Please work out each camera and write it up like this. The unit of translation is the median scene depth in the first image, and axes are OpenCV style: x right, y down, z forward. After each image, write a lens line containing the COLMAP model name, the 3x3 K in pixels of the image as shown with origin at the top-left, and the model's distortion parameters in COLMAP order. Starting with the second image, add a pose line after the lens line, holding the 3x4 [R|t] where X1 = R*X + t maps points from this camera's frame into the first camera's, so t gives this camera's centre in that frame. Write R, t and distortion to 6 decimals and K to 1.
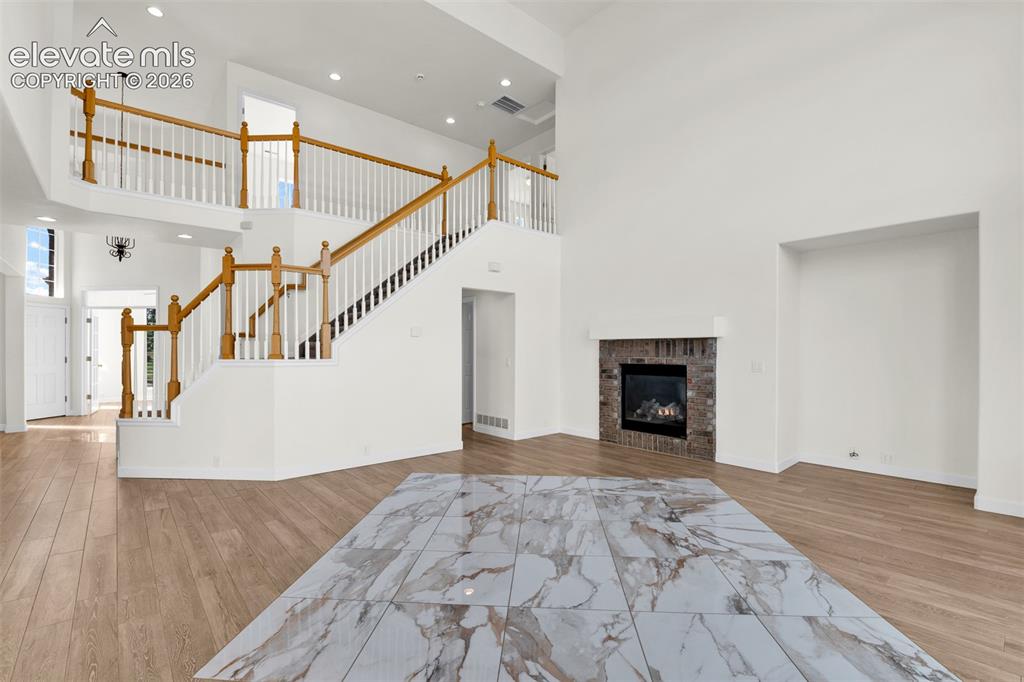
lens RADIAL K [[455.7, 0, 522.3], [0, 455.7, 351.9], [0, 0, 1]] dist [-0.000537, -0.010067]
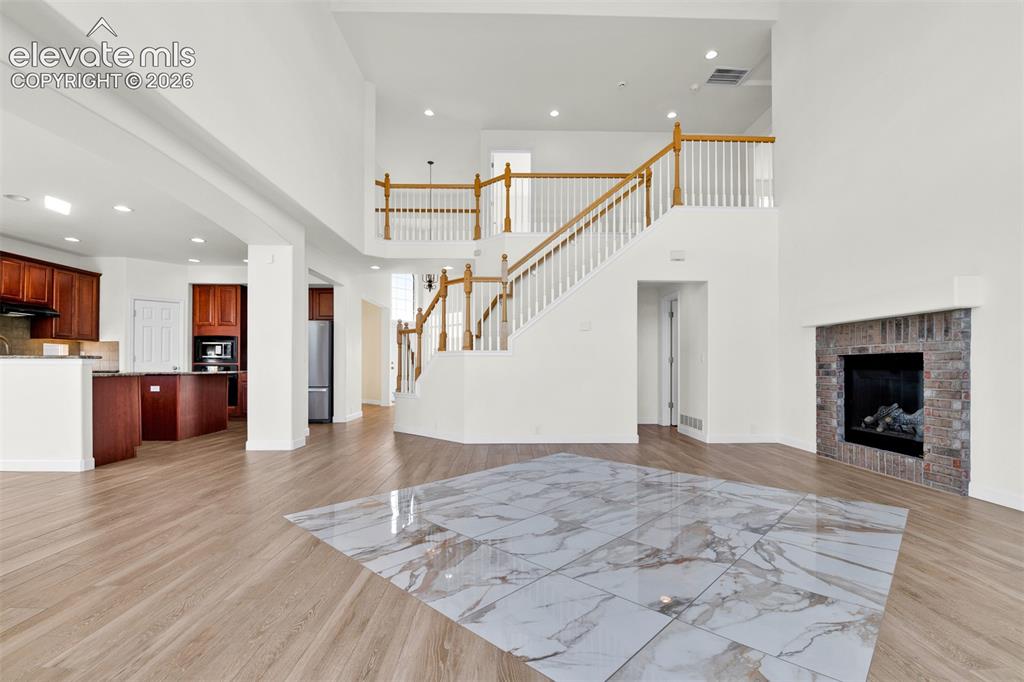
lens RADIAL K [[450.1, 0, 515.5], [0, 450.1, 363.8], [0, 0, 1]] dist [-0.002261, -0.010001]
pose [[0.772599, -0.004163, -0.634880, 0.321770], [-0.000990, 0.999969, -0.007761, 0.054205], [0.634893, 0.006624, 0.772572, 0.081906]]
